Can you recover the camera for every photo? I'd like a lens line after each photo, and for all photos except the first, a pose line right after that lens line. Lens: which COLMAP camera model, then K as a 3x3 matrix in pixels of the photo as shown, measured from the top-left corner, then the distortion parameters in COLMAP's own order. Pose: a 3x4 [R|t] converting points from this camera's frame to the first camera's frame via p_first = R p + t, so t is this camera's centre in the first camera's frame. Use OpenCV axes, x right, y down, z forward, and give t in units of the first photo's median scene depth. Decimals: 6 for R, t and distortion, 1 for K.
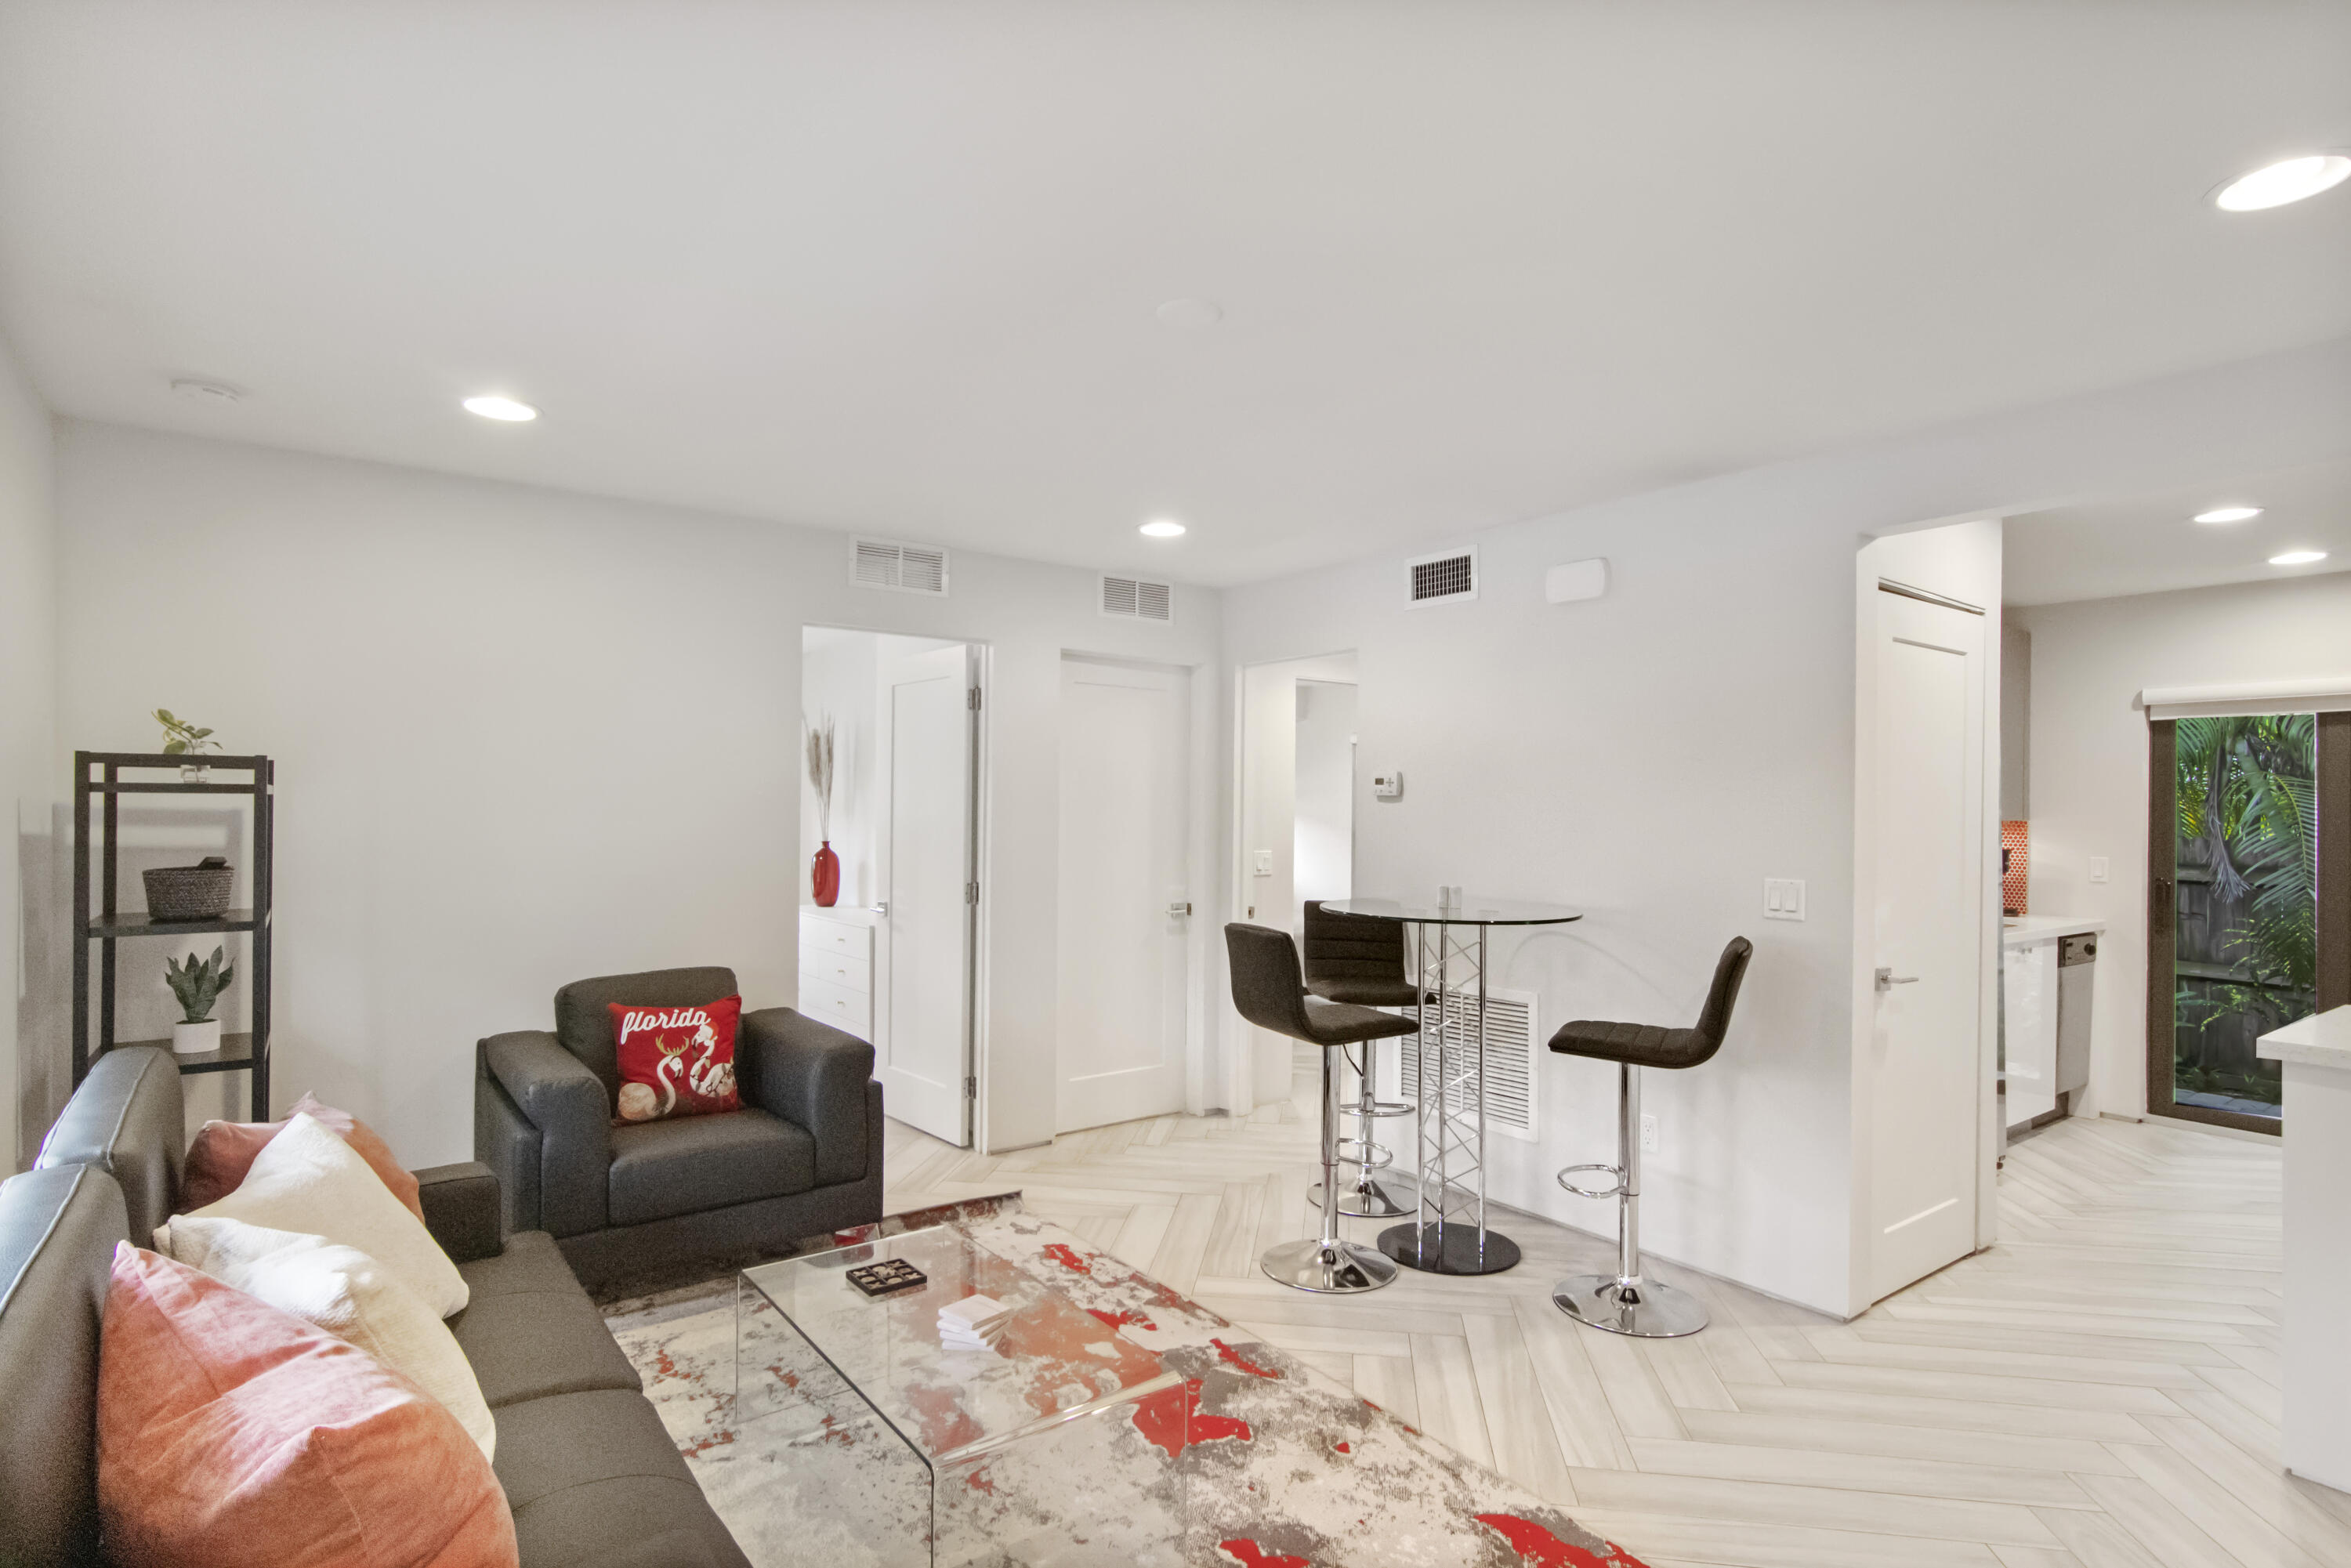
lens RADIAL K [[1187.7, 0, 1174.2], [0, 1187.7, 805.5], [0, 0, 1]] dist [-0.002724, 0.000705]
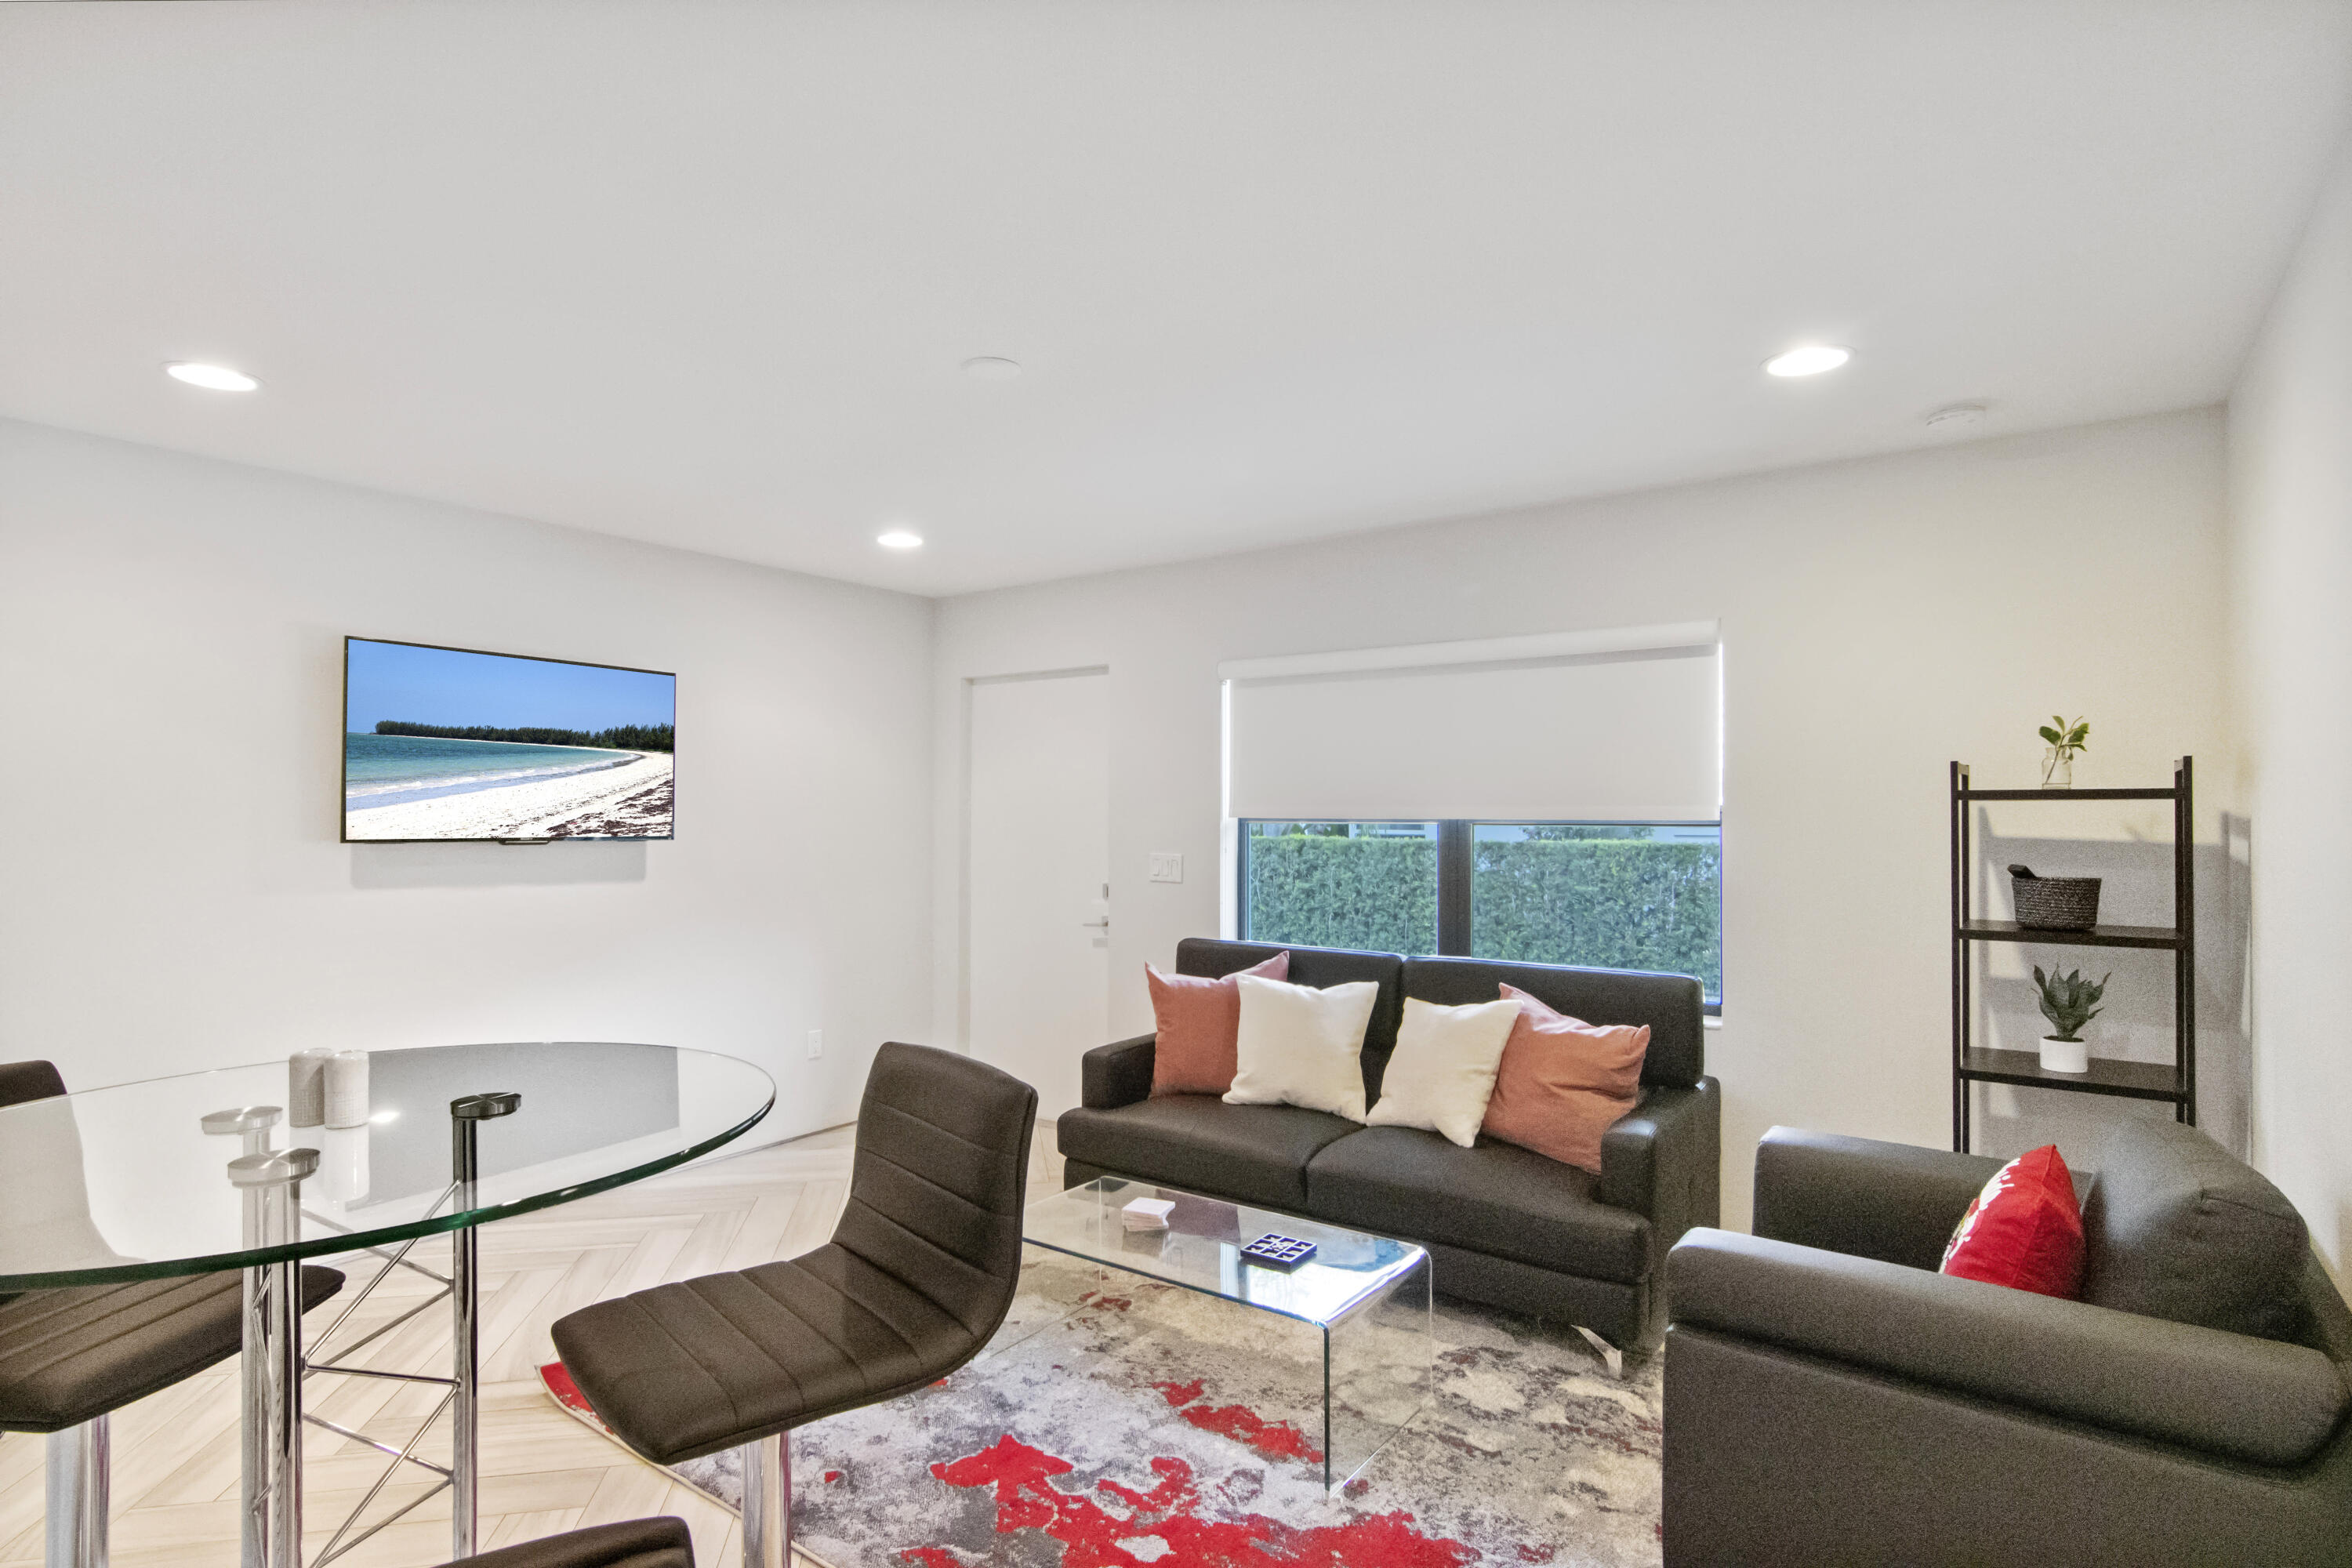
lens RADIAL K [[1202.2, 0, 1184.7], [0, 1202.2, 794.8], [0, 0, 1]] dist [0.000229, 0.000170]
pose [[-0.952774, -0.011178, -0.303474, 0.134461], [-0.006437, 0.999841, -0.016620, 0.005139], [0.303611, -0.013881, -0.952695, 1.580541]]
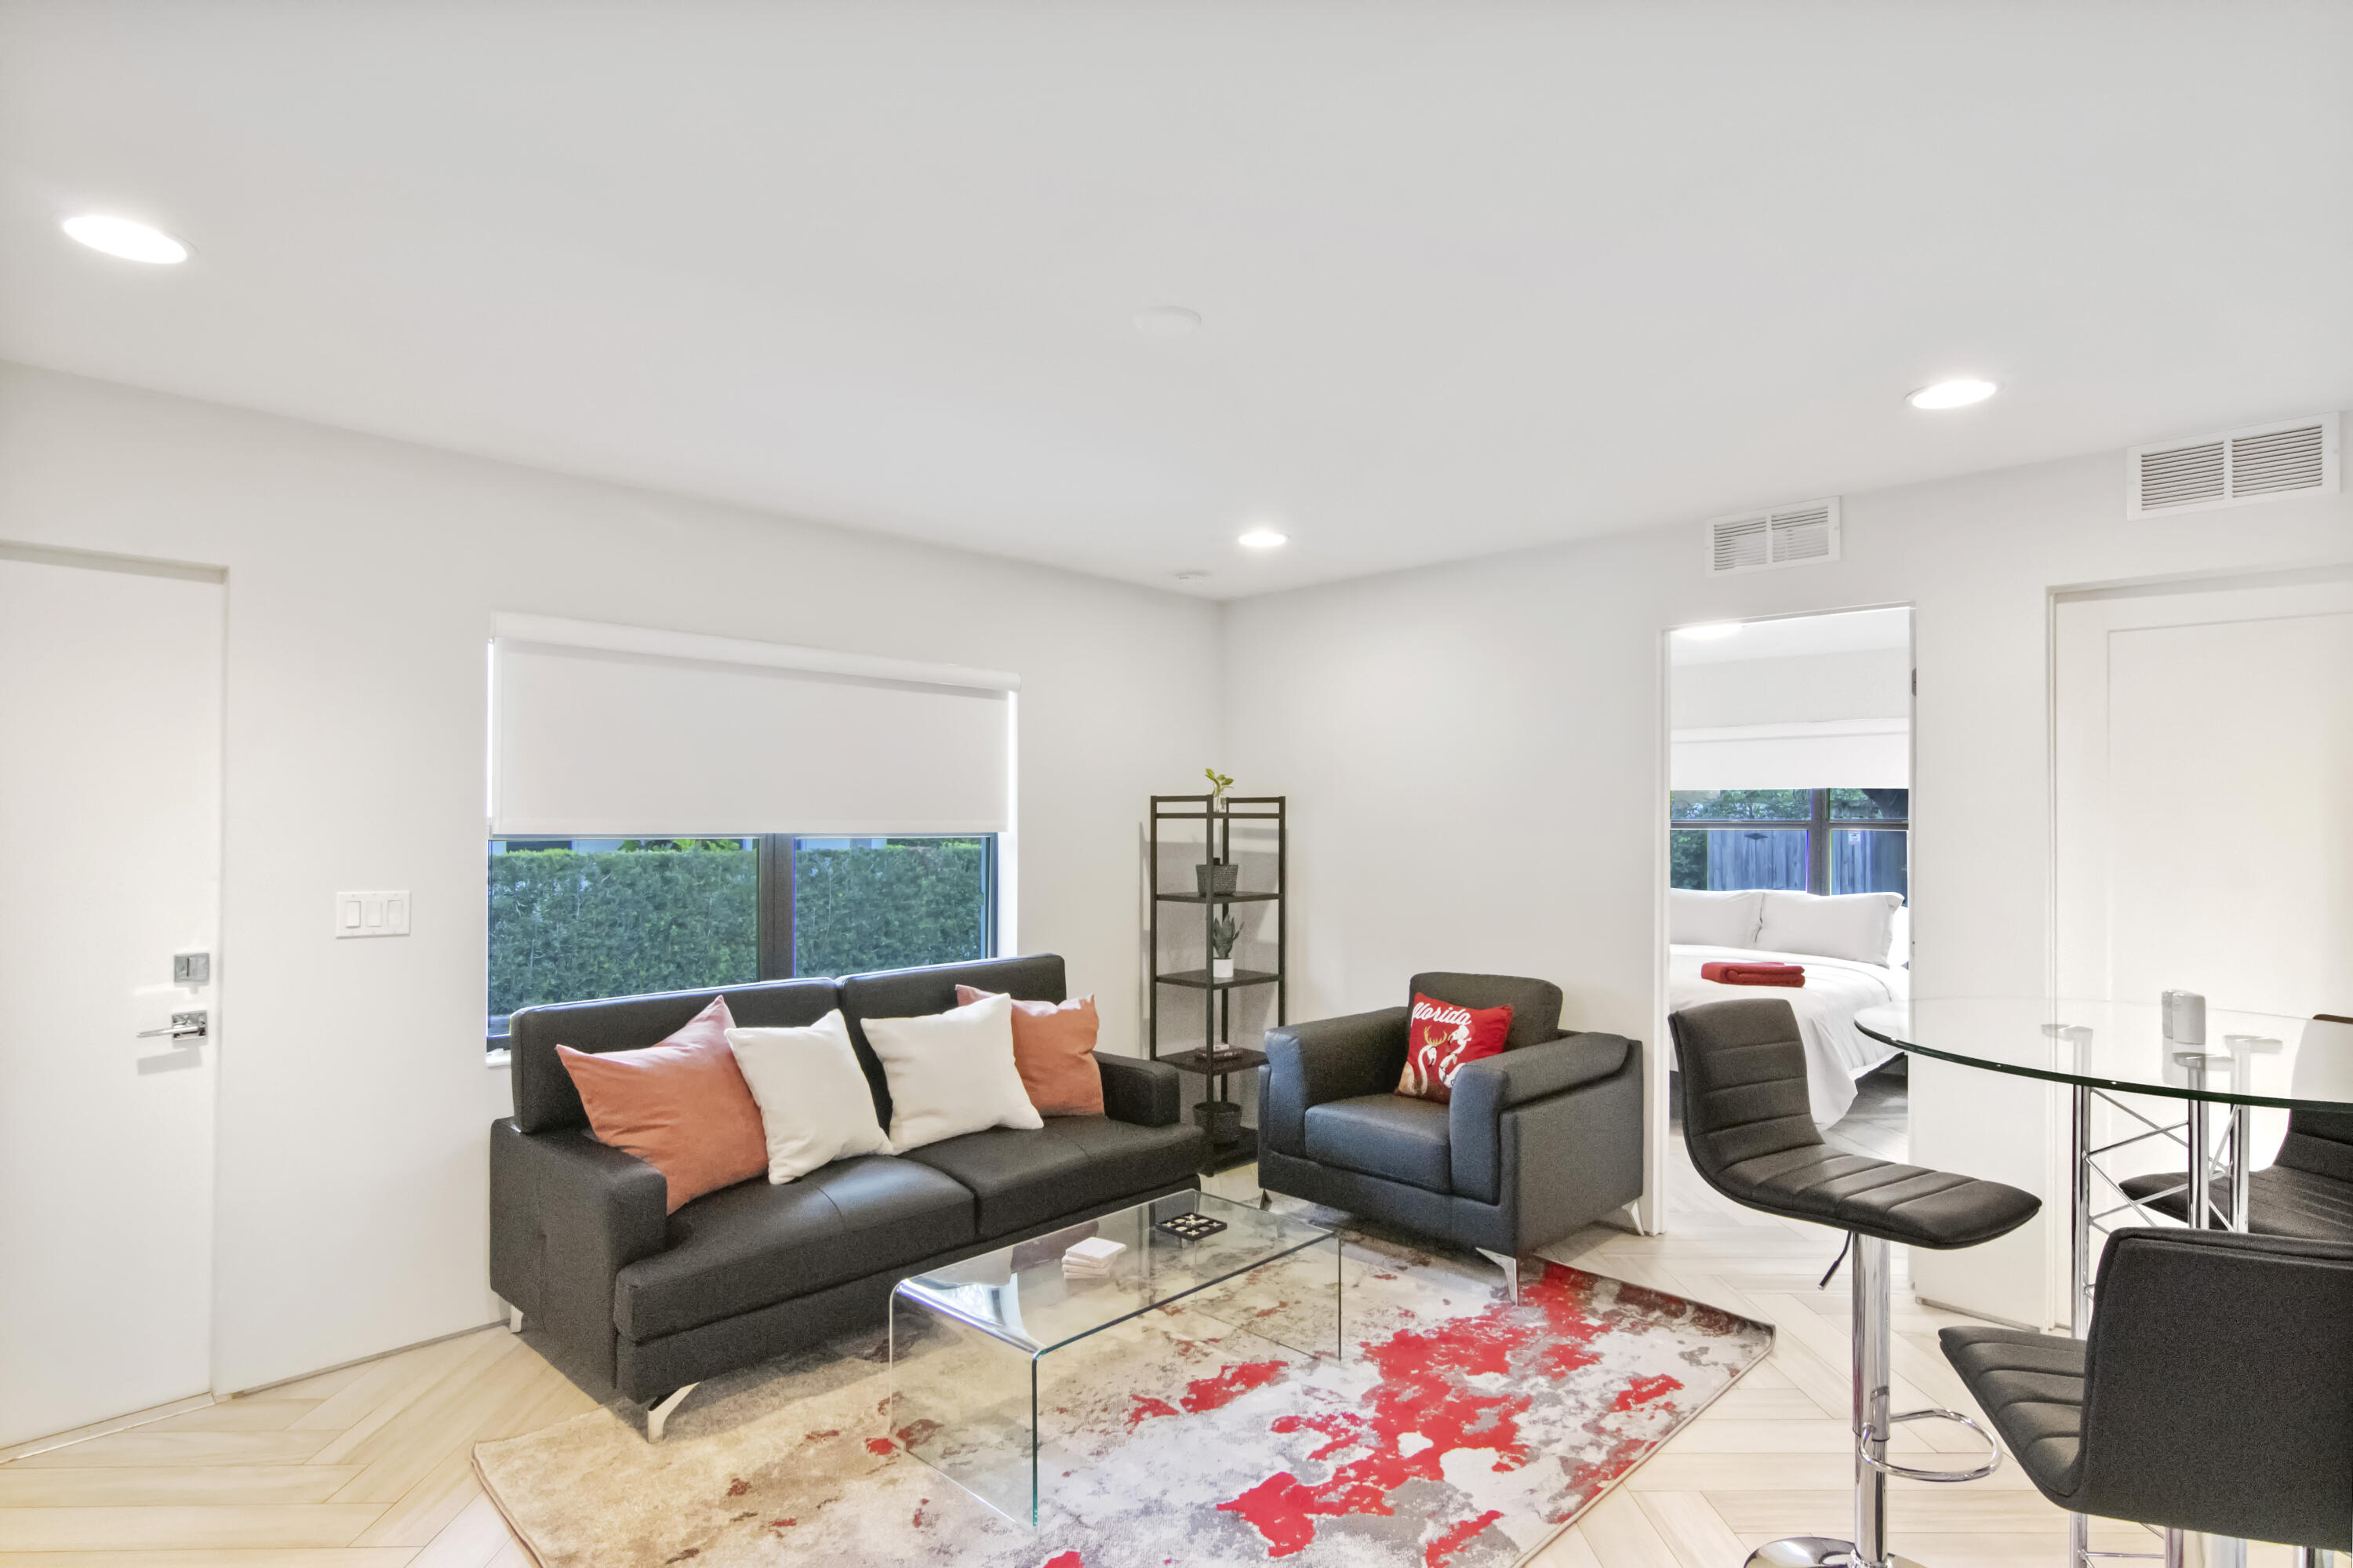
lens RADIAL K [[1188.8, 0, 1175.2], [0, 1188.8, 805.5], [0, 0, 1]] dist [-0.002724, 0.000705]
pose [[0.159428, -0.020703, -0.986993, 0.725058], [0.000229, 0.999781, -0.020934, 0.005145], [0.987210, 0.003112, 0.159397, 0.626053]]
